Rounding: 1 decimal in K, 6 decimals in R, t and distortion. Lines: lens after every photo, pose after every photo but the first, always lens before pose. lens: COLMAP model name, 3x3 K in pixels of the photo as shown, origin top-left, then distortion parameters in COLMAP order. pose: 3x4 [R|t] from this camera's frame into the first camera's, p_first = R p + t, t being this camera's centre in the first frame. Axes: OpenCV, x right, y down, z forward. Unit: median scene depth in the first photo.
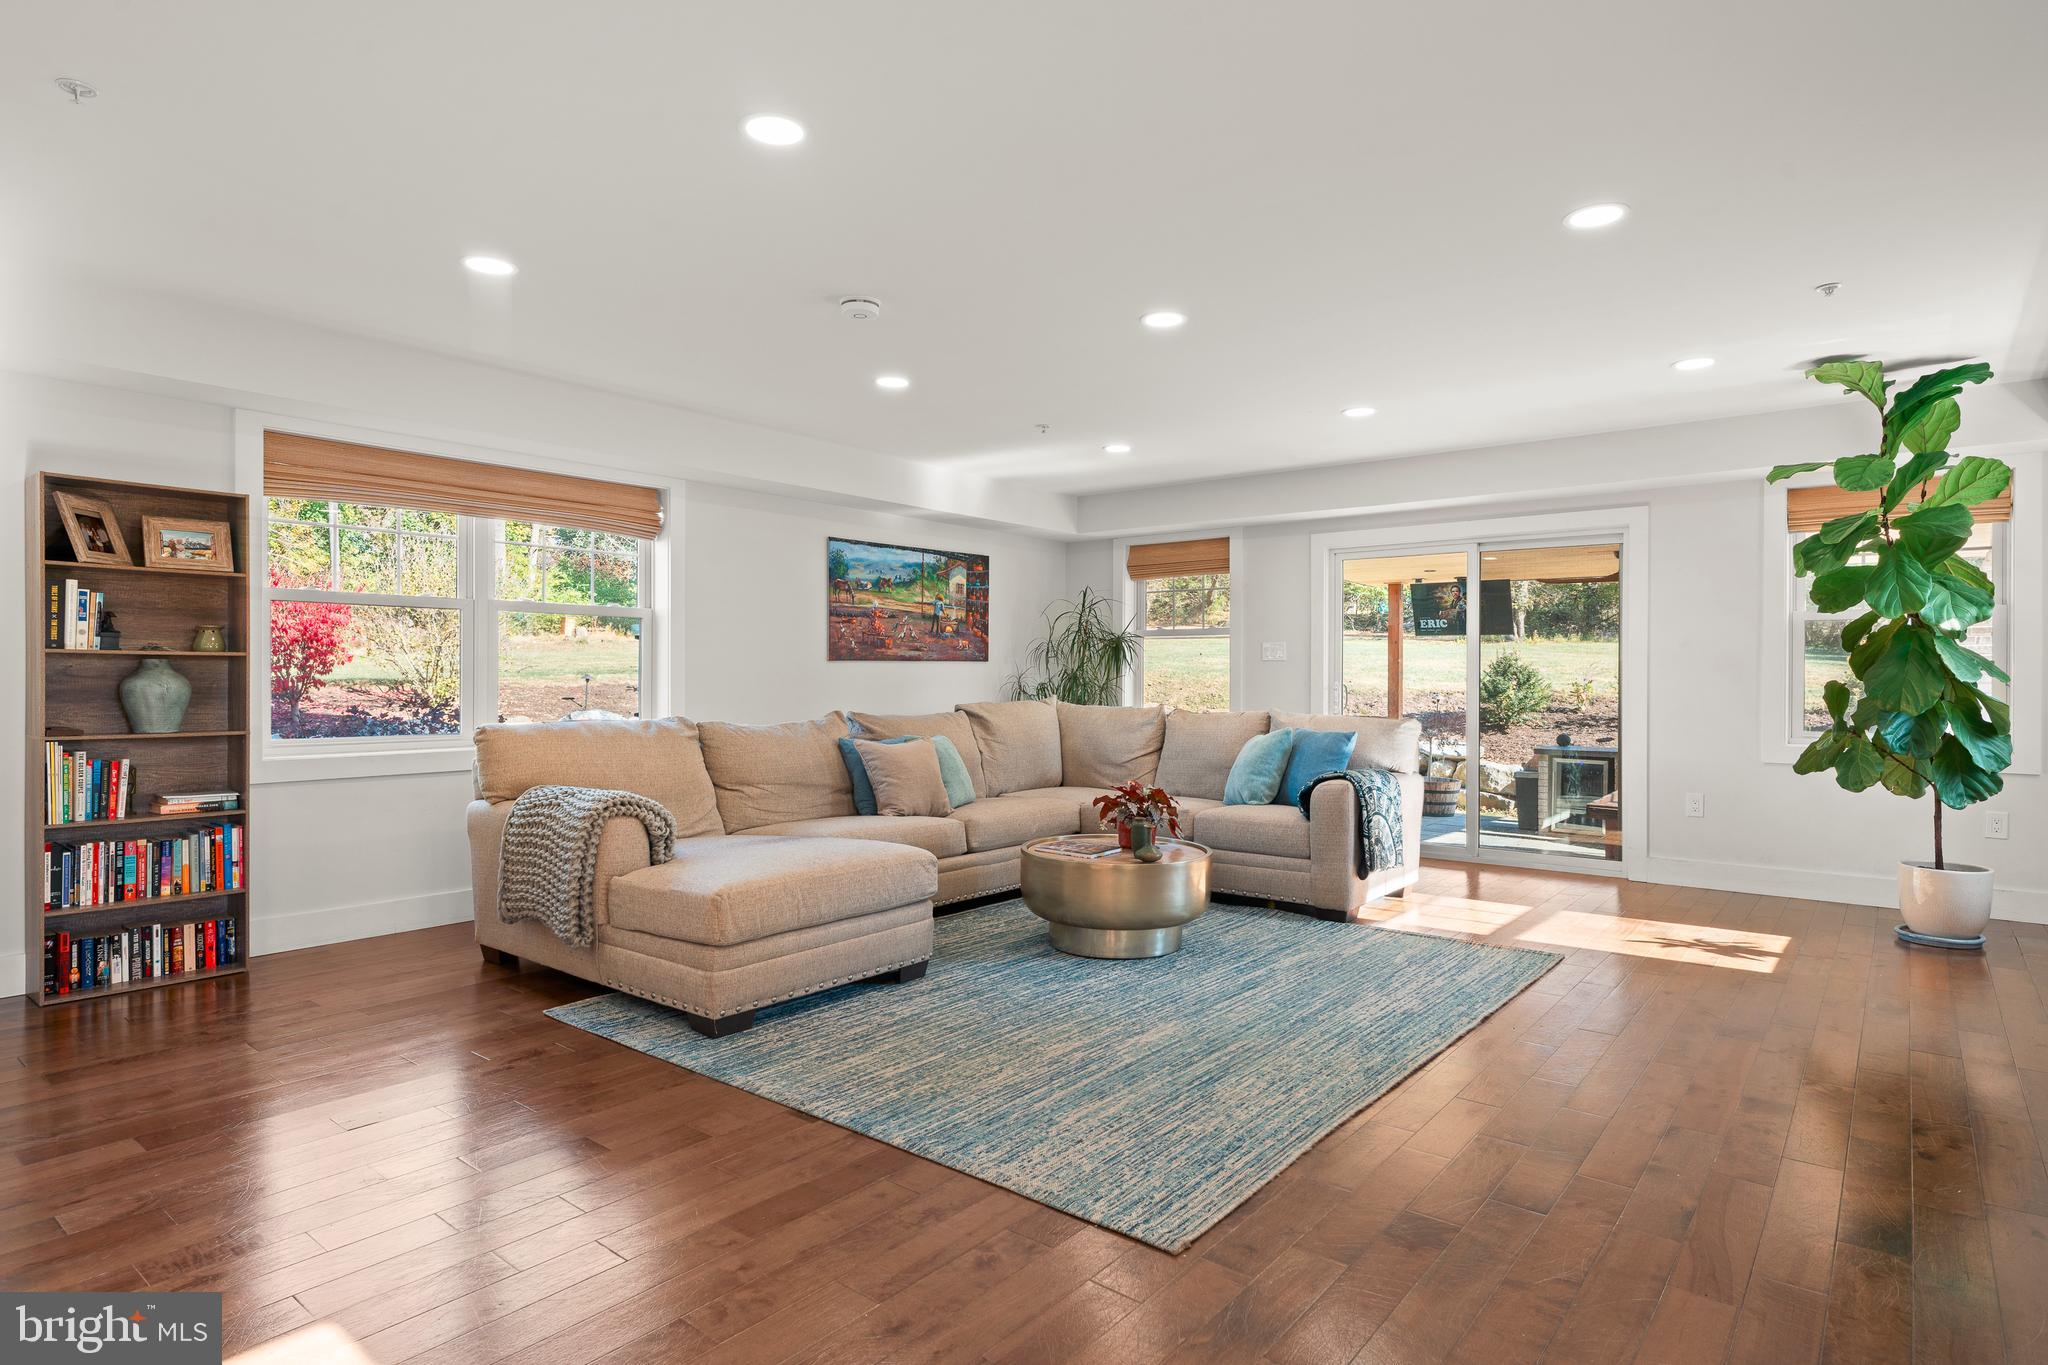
lens RADIAL K [[1094.9, 0, 1017.7], [0, 1094.9, 675.6], [0, 0, 1]] dist [-0.005825, -0.001489]
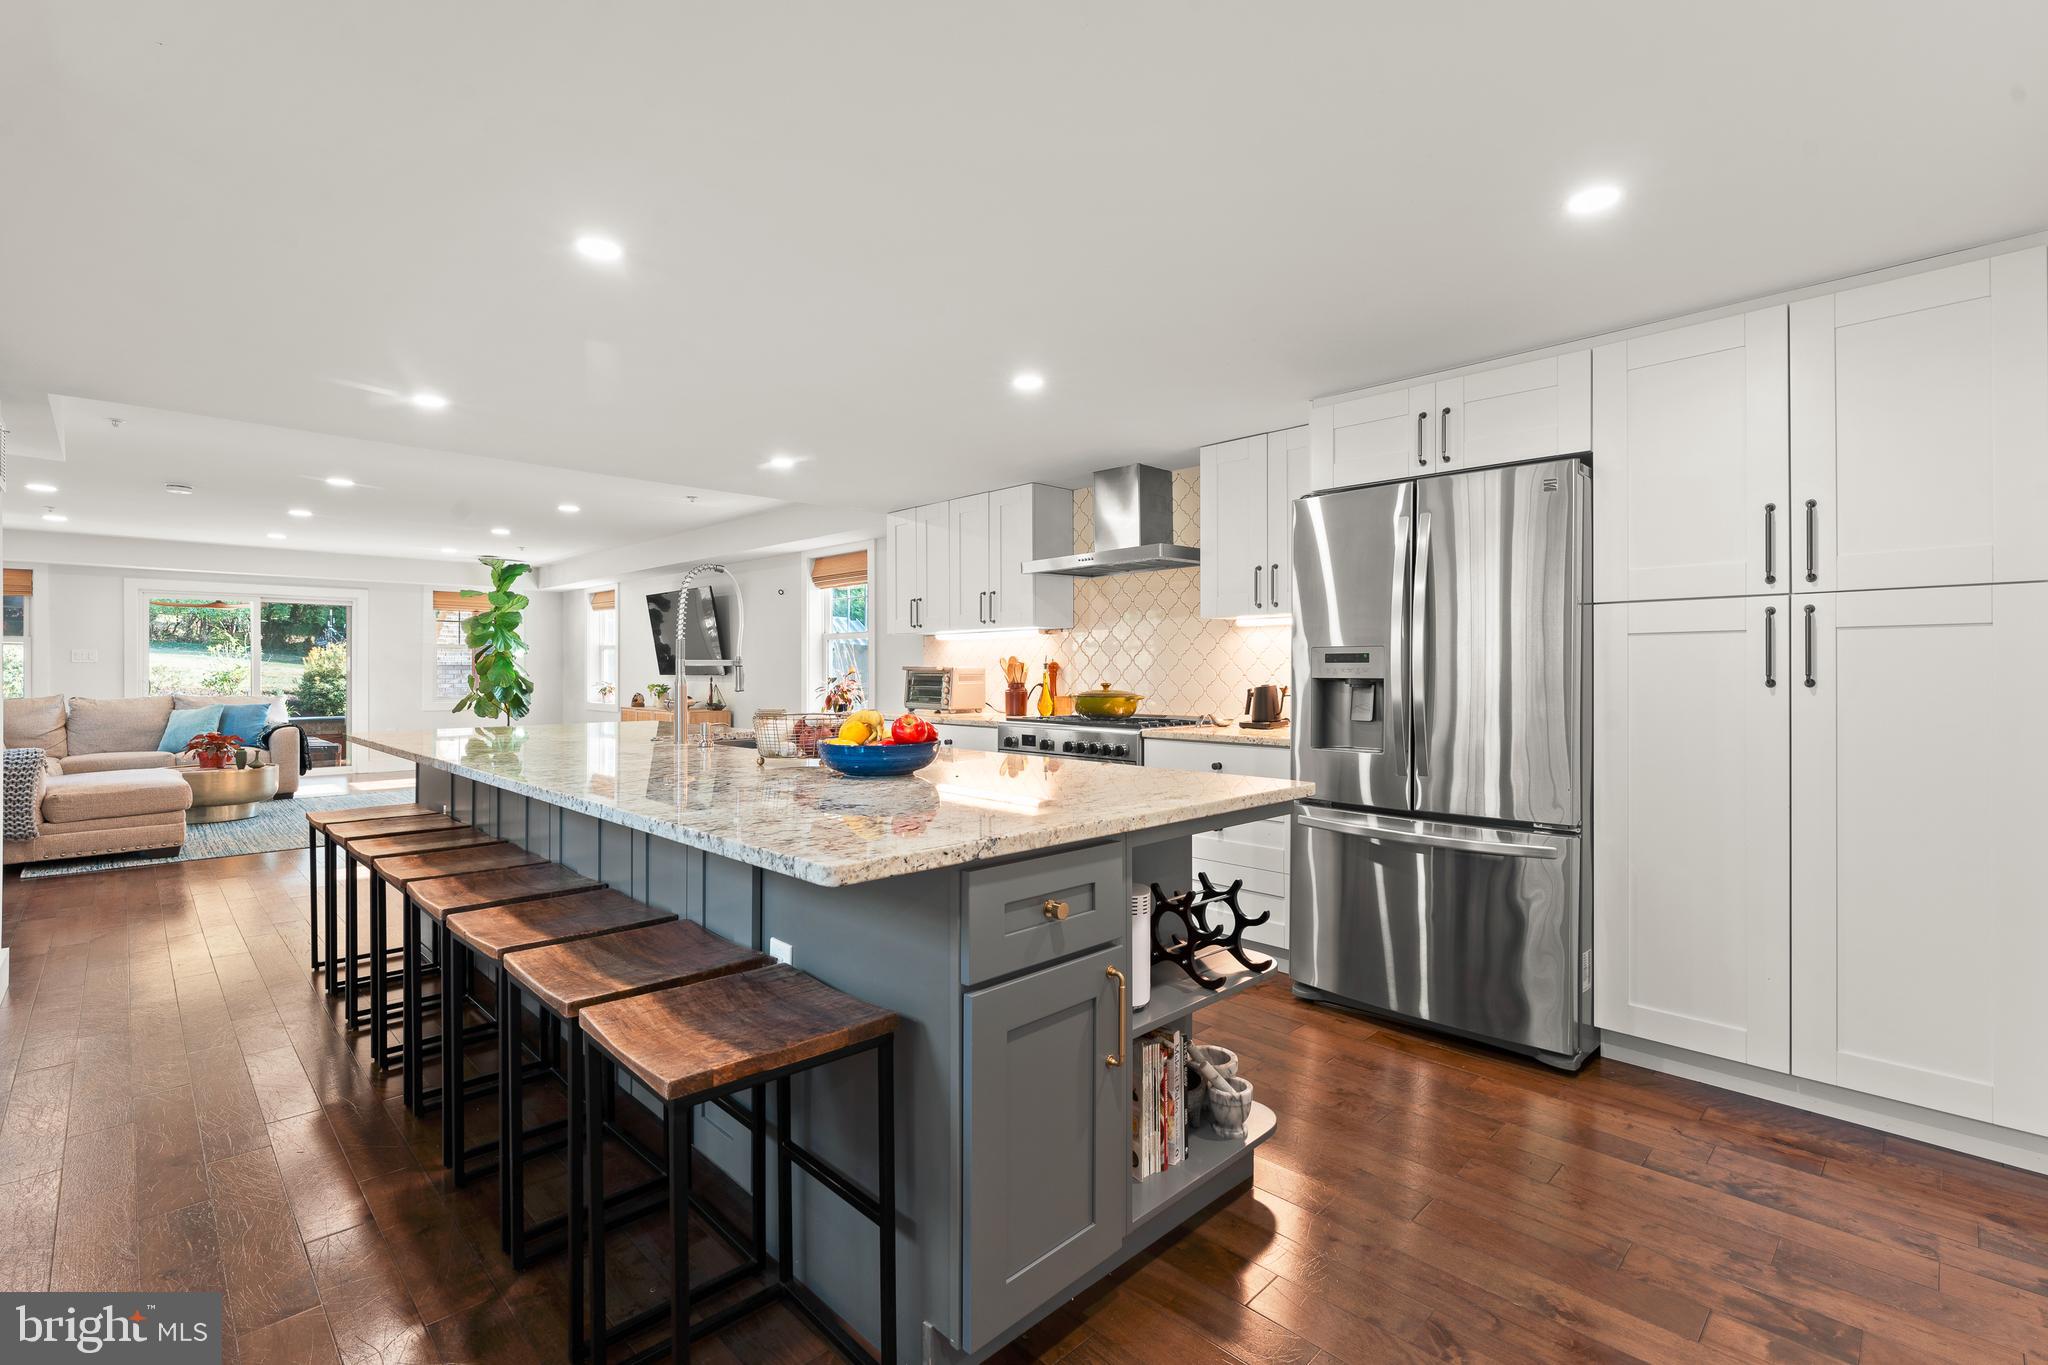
lens RADIAL K [[892.4, 0, 1023.8], [0, 892.4, 676.6], [0, 0, 1]] dist [-0.001126, -0.000921]
pose [[0.089291, -0.011844, 0.995935, -1.343623], [-0.002452, 0.999924, 0.012112, -0.019872], [-0.996003, -0.003523, 0.089255, -0.531089]]
